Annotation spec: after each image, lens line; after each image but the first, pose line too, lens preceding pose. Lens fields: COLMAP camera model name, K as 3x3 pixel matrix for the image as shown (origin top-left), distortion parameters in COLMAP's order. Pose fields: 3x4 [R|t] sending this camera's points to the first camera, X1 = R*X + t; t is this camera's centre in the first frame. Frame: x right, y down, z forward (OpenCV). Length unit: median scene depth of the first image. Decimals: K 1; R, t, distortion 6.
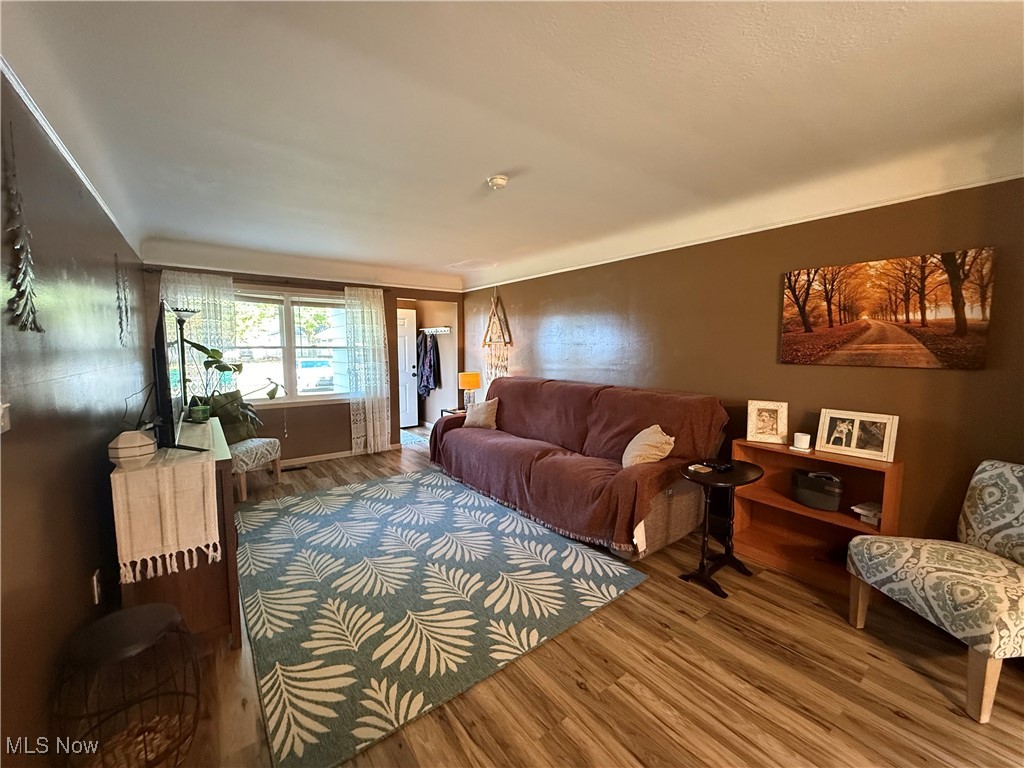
lens RADIAL K [[407.9, 0, 506.4], [0, 407.9, 383.2], [0, 0, 1]] dist [-0.001792, 0.000186]
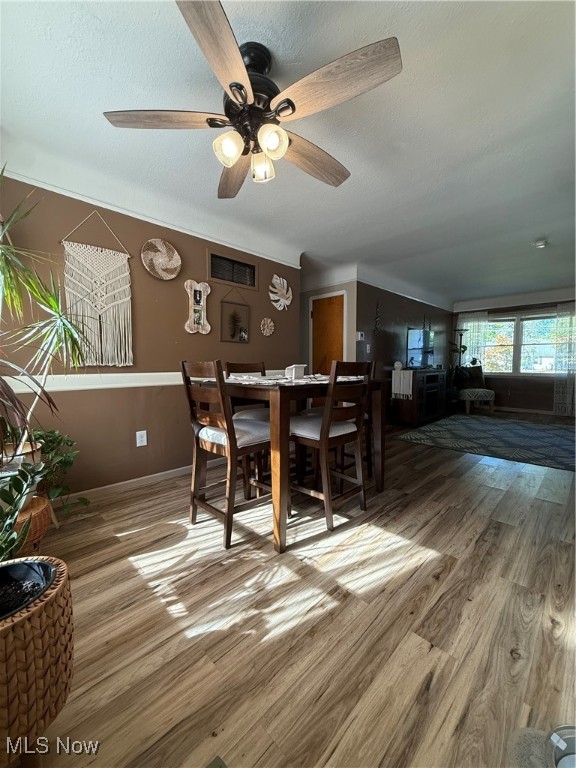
lens RADIAL K [[305.9, 0, 288.6], [0, 305.9, 380.3], [0, 0, 1]] dist [-0.001792, 0.000186]
pose [[0.136464, 0.057048, -0.989001, 1.209258], [-0.088016, 0.995091, 0.045255, 0.169983], [0.986727, 0.080872, 0.140815, -0.292864]]
